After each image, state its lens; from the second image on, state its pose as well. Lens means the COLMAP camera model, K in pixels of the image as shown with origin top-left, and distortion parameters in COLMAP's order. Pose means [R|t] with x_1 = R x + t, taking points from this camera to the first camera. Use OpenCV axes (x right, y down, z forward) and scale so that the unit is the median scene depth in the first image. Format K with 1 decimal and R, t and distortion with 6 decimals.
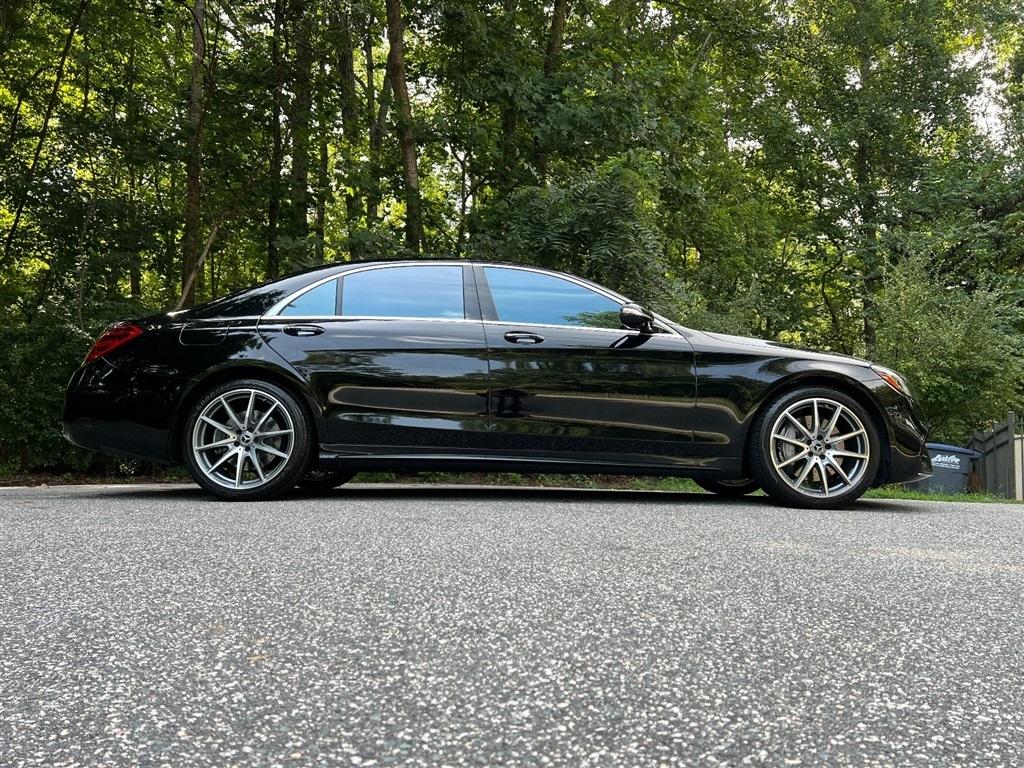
lens RADIAL K [[775.8, 0, 508.3], [0, 775.8, 384.5], [0, 0, 1]] dist [0.008318, -0.024766]
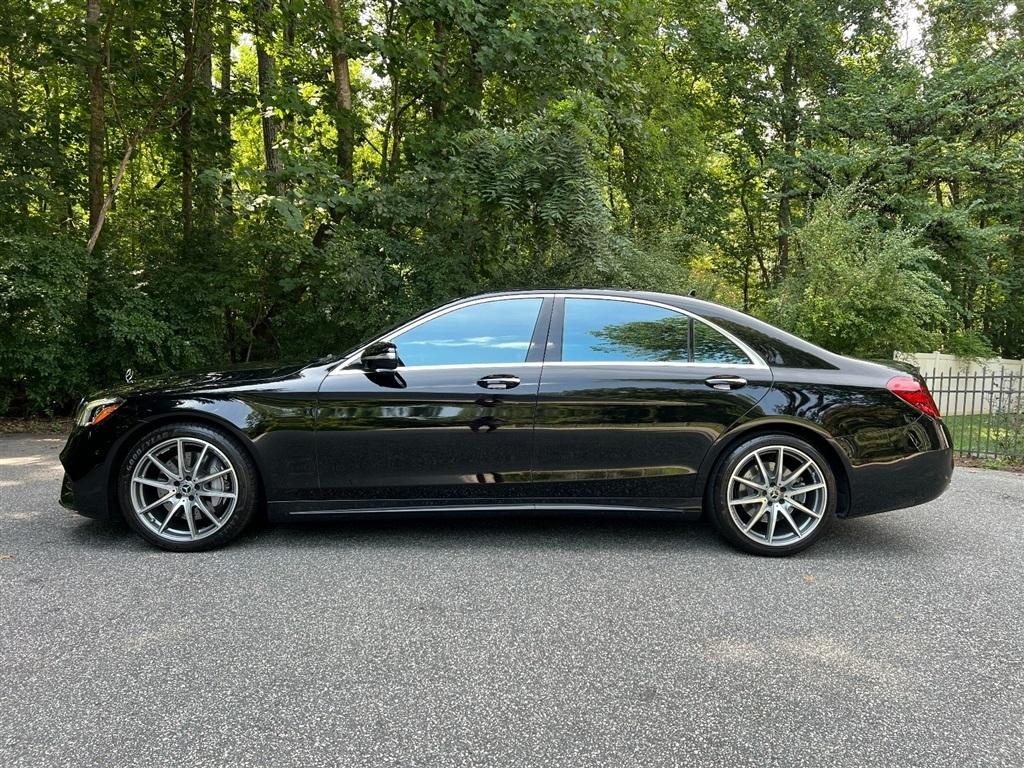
lens RADIAL K [[775.8, 0, 518.8], [0, 775.8, 380.8], [0, 0, 1]] dist [0.008318, -0.024766]
pose [[0.992157, 0.000936, 0.124998, -0.097054], [-0.019579, 0.988793, 0.148004, -0.211067], [-0.123459, -0.149291, 0.981056, -0.006727]]
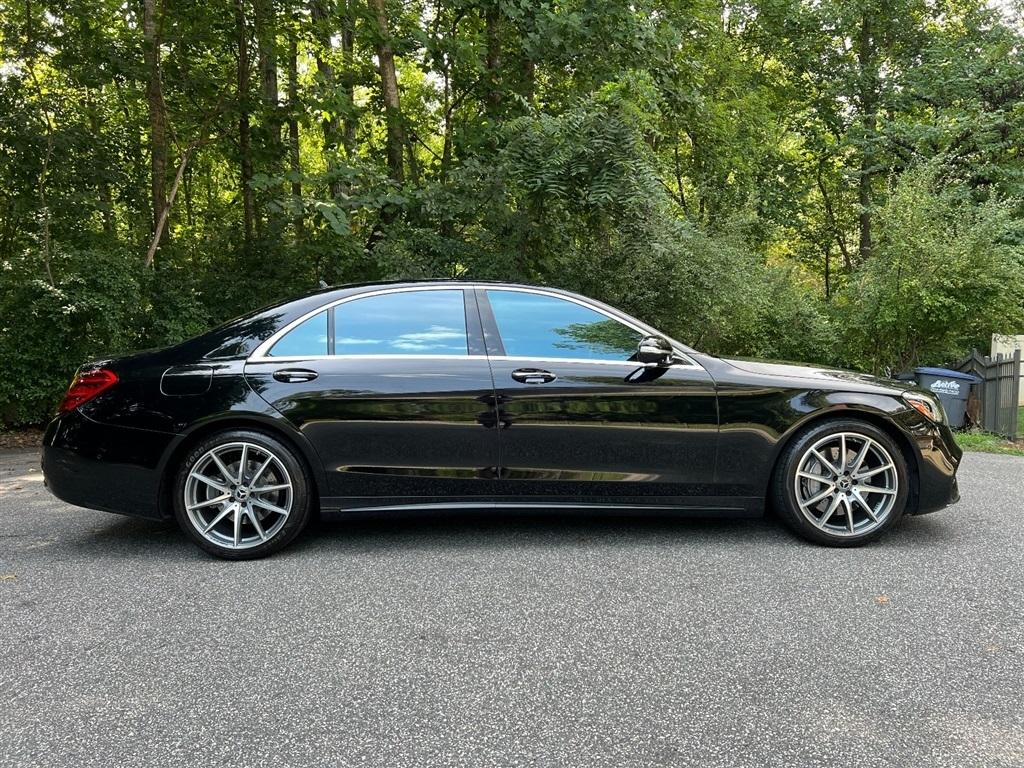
lens RADIAL K [[775.8, 0, 509.6], [0, 775.8, 383.4], [0, 0, 1]] dist [0.008318, -0.024766]
pose [[0.999449, -0.029348, 0.015485, -0.023293], [0.026643, 0.987914, 0.152693, -0.195792], [-0.019779, -0.152196, 0.988152, 0.083080]]
